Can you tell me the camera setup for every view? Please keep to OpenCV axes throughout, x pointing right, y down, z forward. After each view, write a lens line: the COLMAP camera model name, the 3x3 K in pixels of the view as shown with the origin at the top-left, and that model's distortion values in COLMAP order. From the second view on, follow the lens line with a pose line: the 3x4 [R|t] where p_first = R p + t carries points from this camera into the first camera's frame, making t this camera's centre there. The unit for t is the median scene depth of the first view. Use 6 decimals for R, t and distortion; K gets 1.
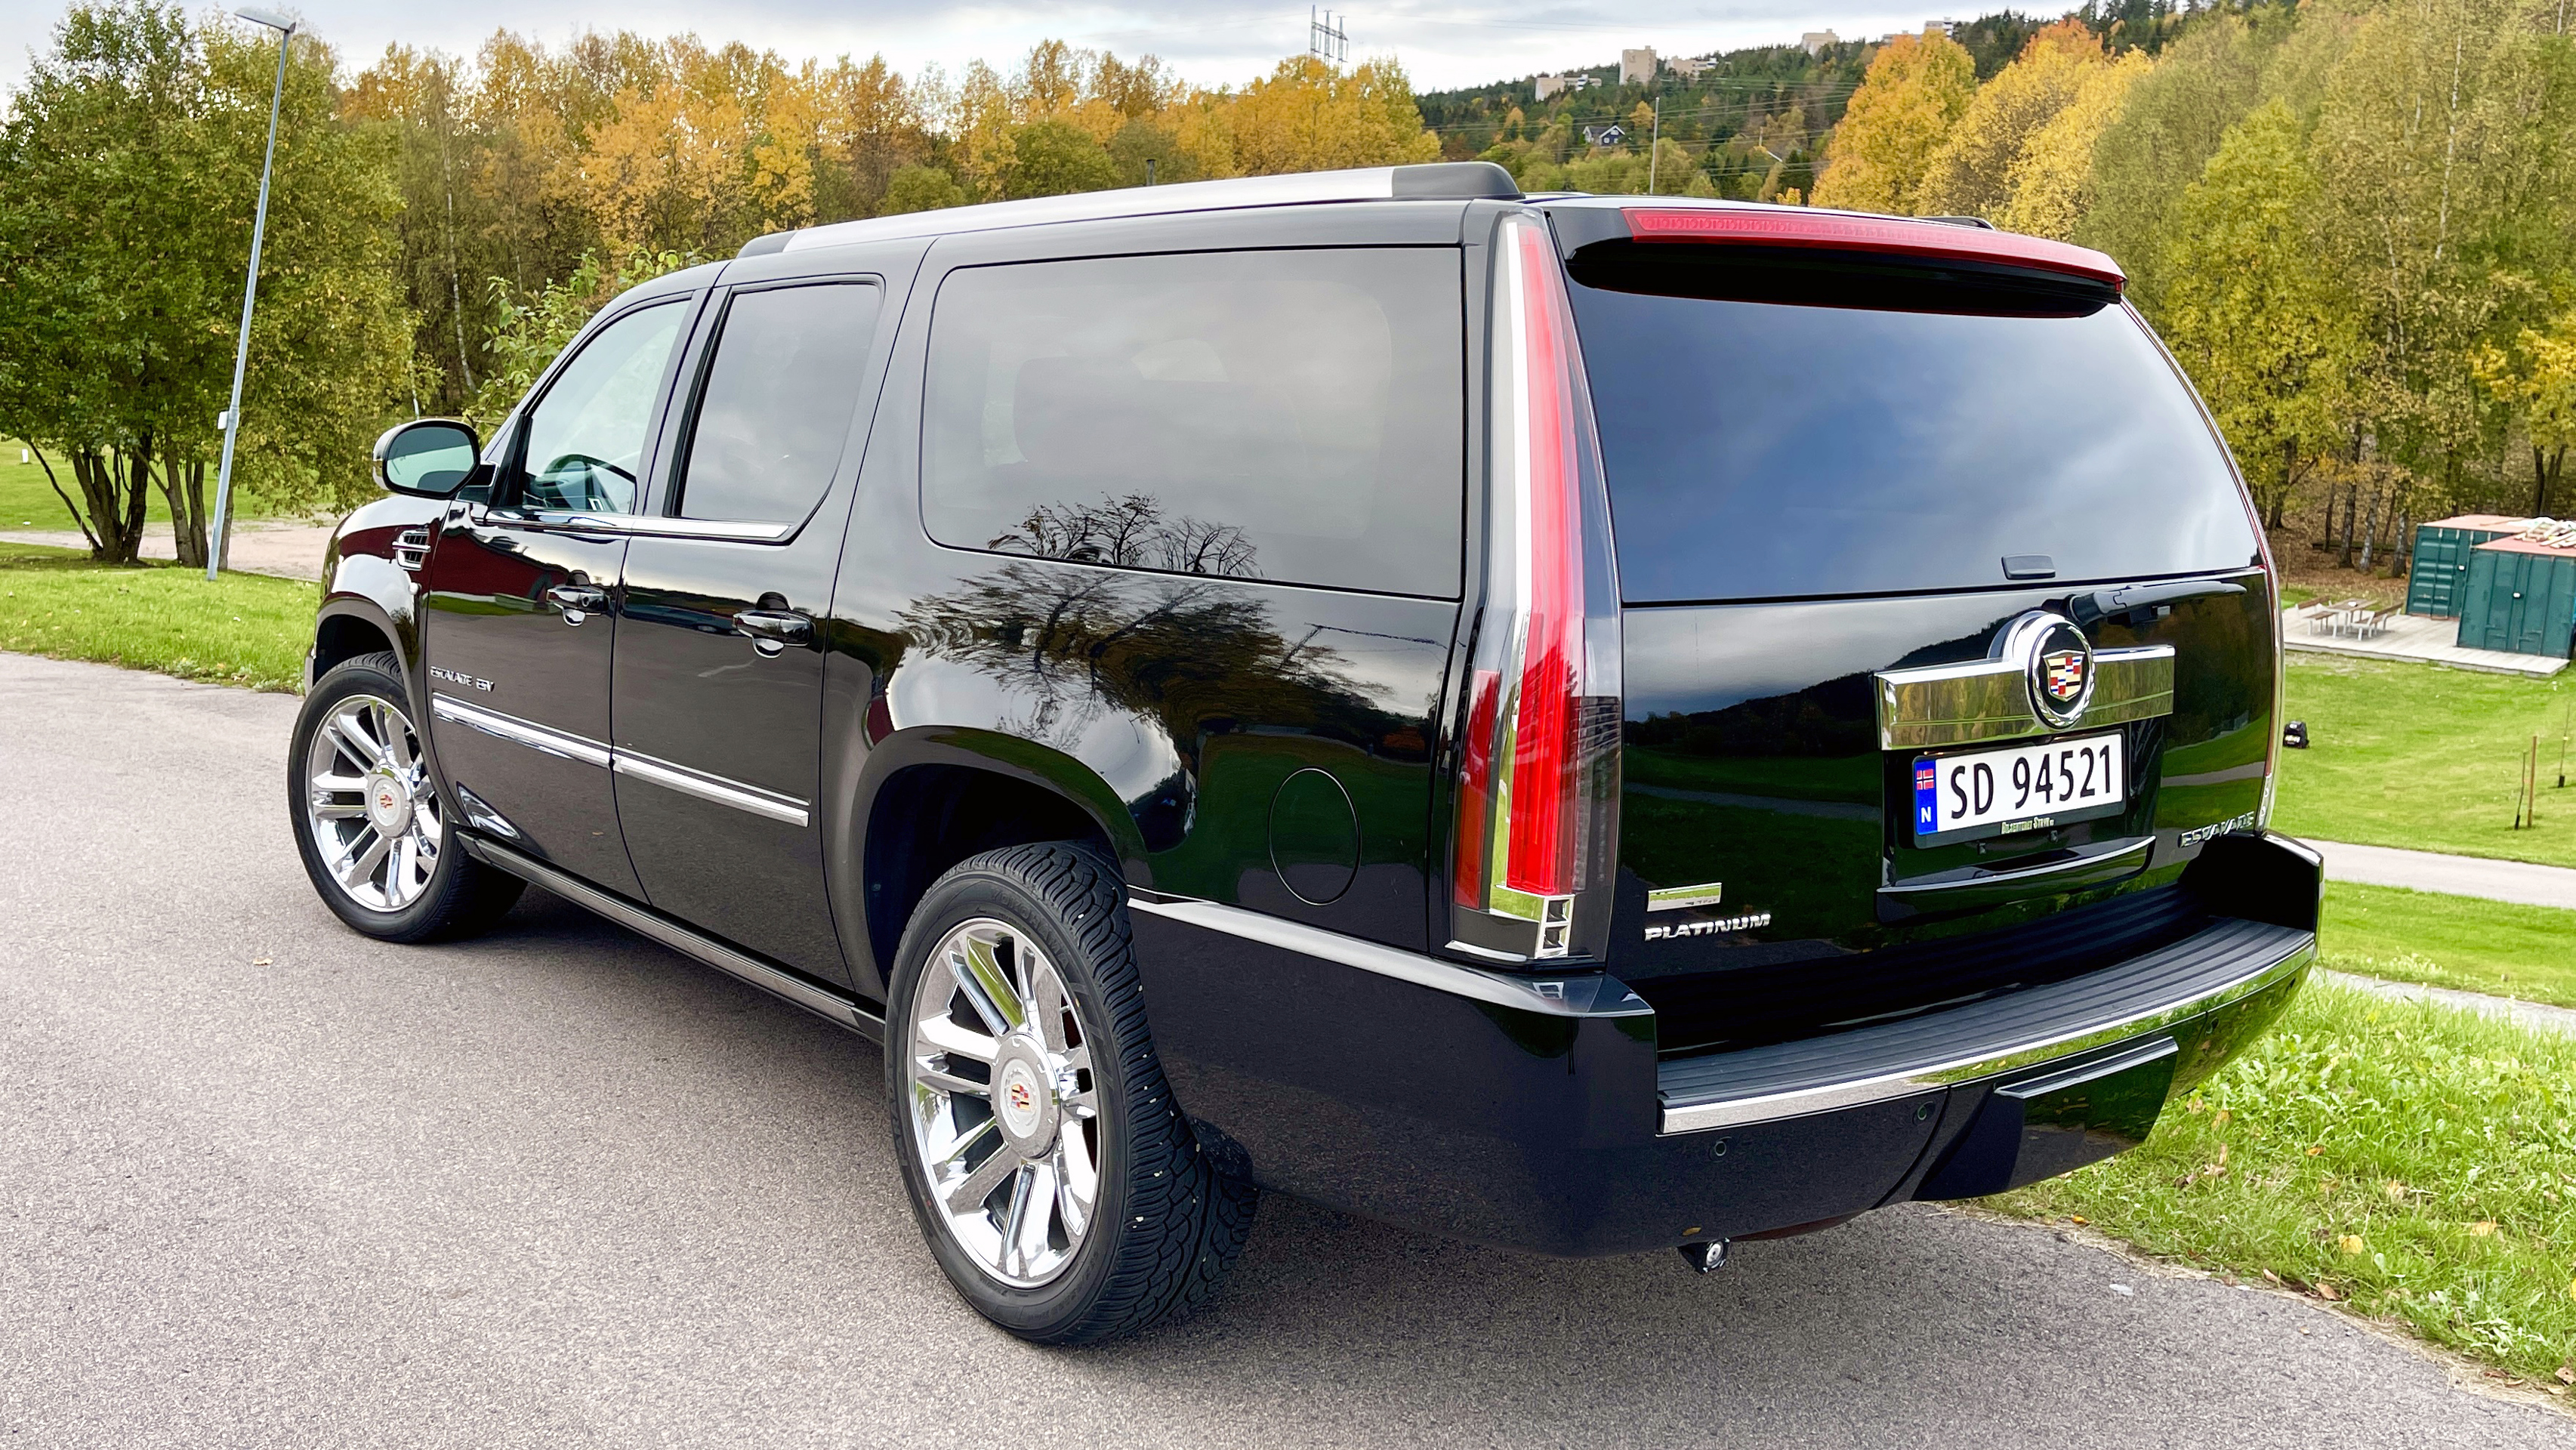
lens RADIAL K [[2571.6, 0, 1288.0], [0, 2571.6, 725.0], [0, 0, 1]] dist [0.011921, 0.028549]
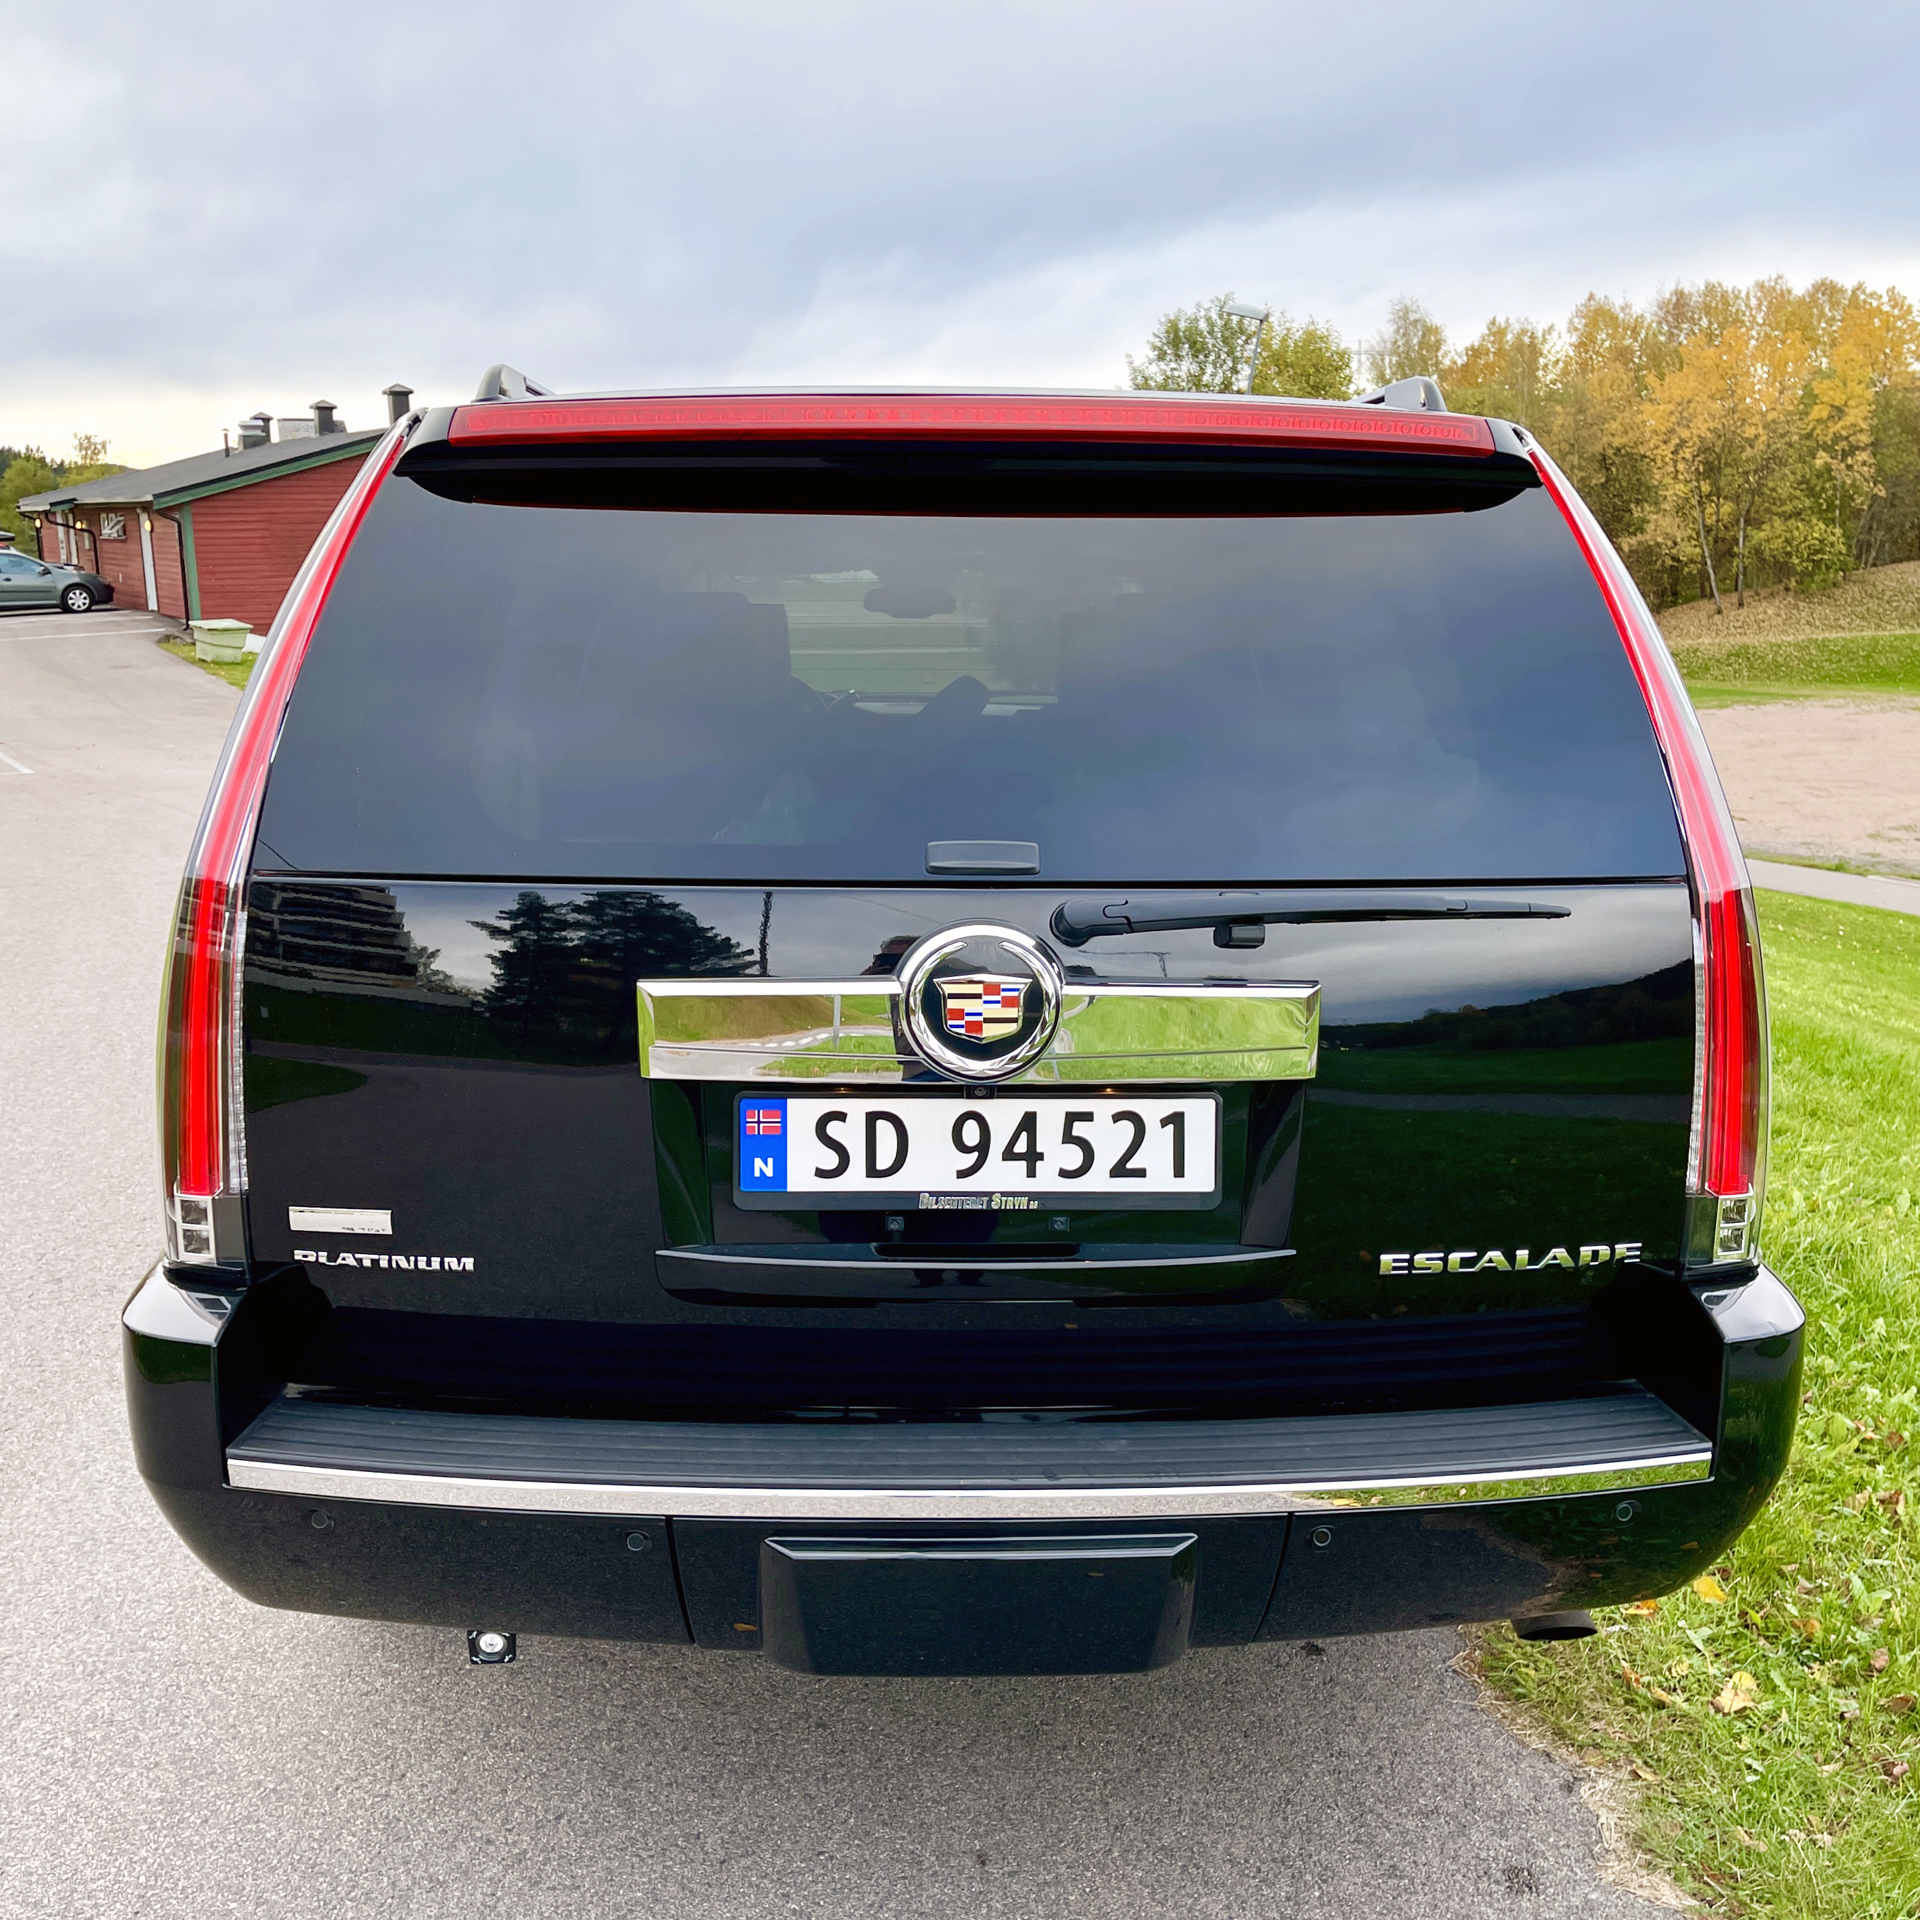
lens RADIAL K [[2180.9, 0, 960.0], [0, 2180.9, 960.0], [0, 0, 1]] dist [0.143626, -0.045946]
pose [[0.773525, 0.091468, -0.627130, 0.651353], [-0.077705, 0.995752, 0.049388, -0.059991], [0.628984, 0.010528, 0.777347, 0.485941]]
